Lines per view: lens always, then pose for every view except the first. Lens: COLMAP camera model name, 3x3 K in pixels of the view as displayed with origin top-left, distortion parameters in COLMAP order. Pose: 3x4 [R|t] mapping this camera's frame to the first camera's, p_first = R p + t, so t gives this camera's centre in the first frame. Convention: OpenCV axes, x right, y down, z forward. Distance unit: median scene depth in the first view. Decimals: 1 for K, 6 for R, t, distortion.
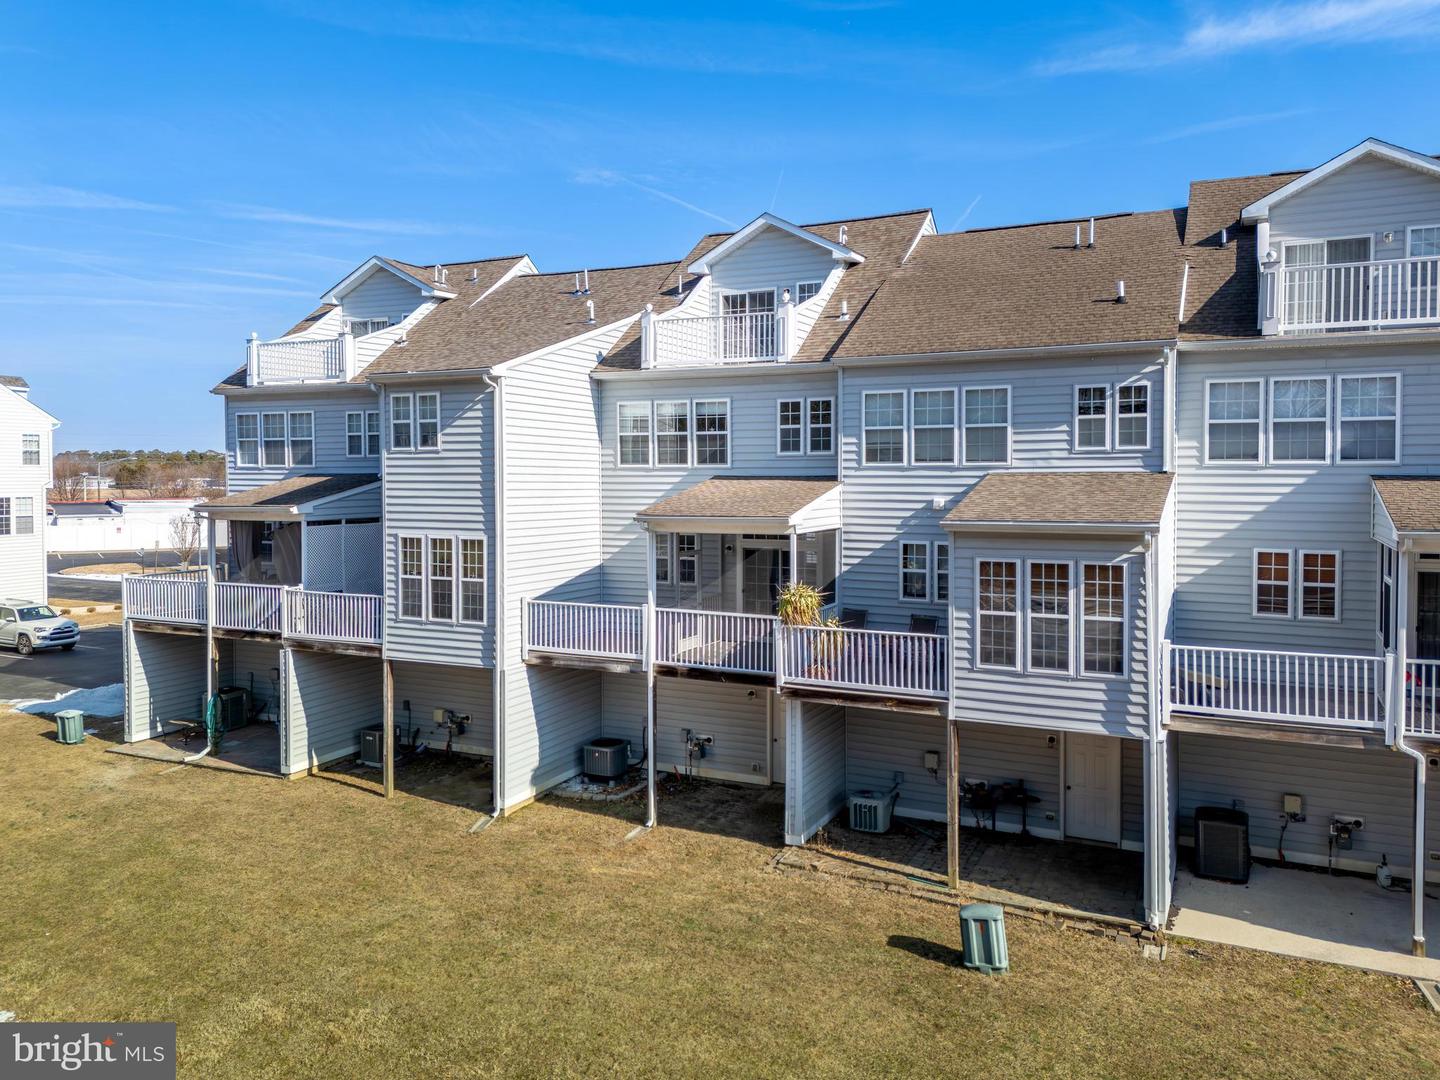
lens RADIAL K [[1070.2, 0, 721.1], [0, 1070.2, 495.0], [0, 0, 1]] dist [0.064494, -0.053577]
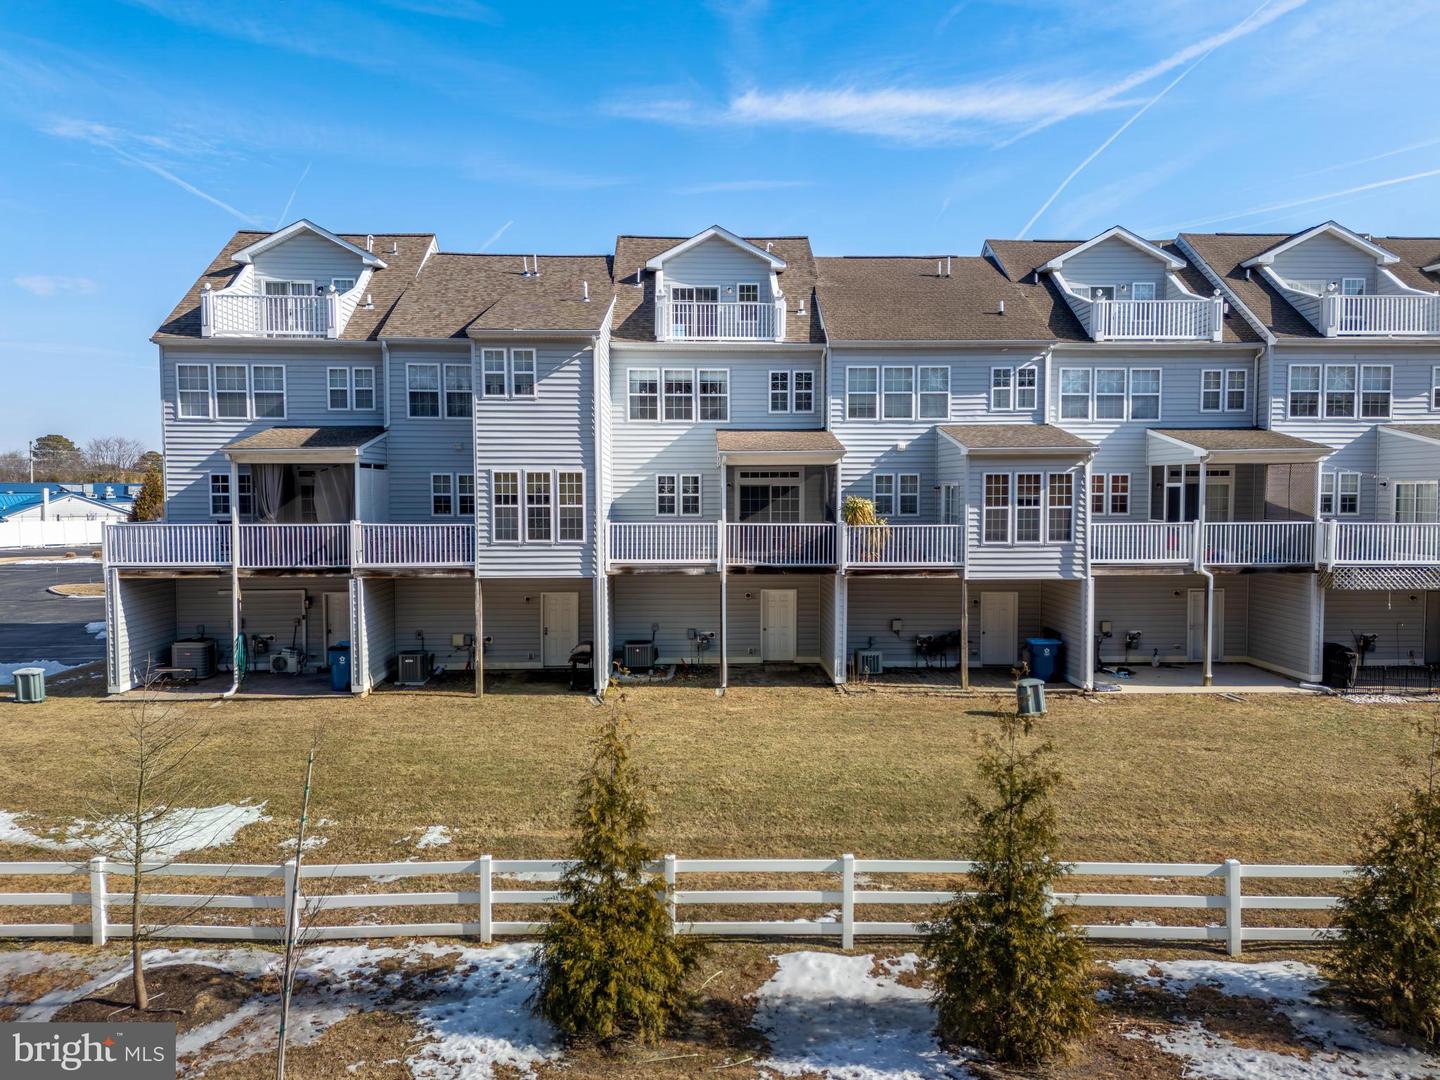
lens RADIAL K [[1071.9, 0, 720.0], [0, 1071.9, 540.0], [0, 0, 1]] dist [0.061285, -0.056972]
pose [[0.883803, -0.021727, 0.467355, -0.671008], [0.011301, 0.999621, 0.025101, 0.091798], [-0.467724, -0.016902, 0.883713, -0.153021]]
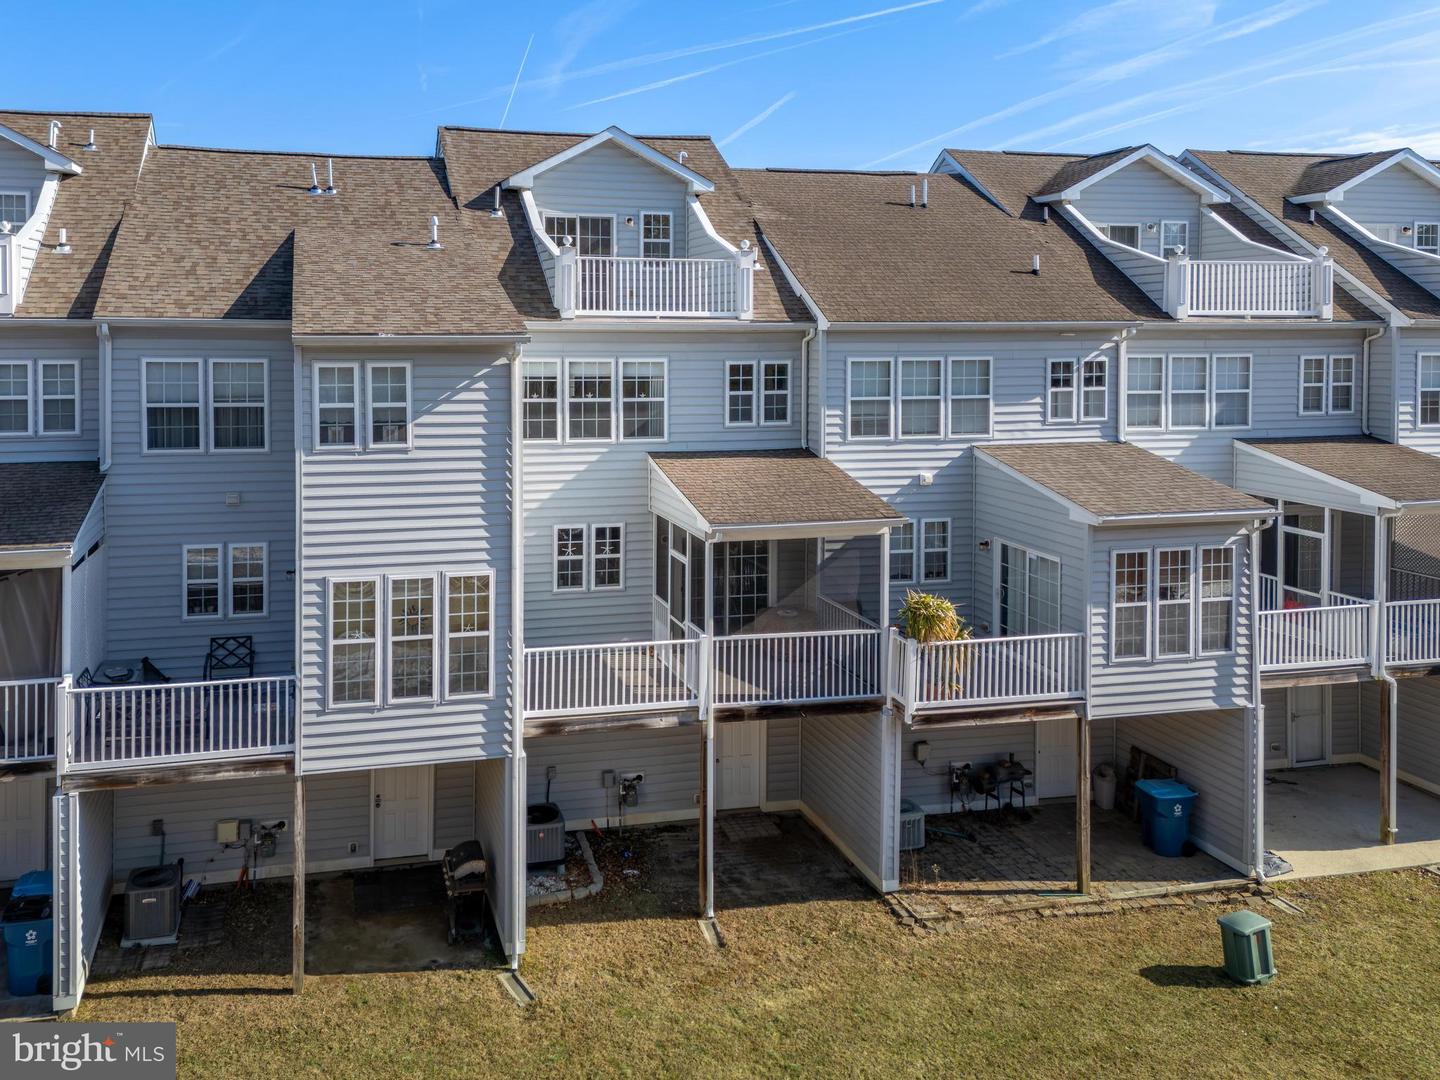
lens RADIAL K [[1146.1, 0, 567.0], [0, 1146.1, 364.5], [0, 0, 1]] dist [0.060797, -0.026683]
pose [[0.782095, -0.015307, 0.622971, -0.661603], [0.012128, 0.999883, 0.009342, -0.103889], [-0.623041, 0.000249, 0.782189, 0.395175]]
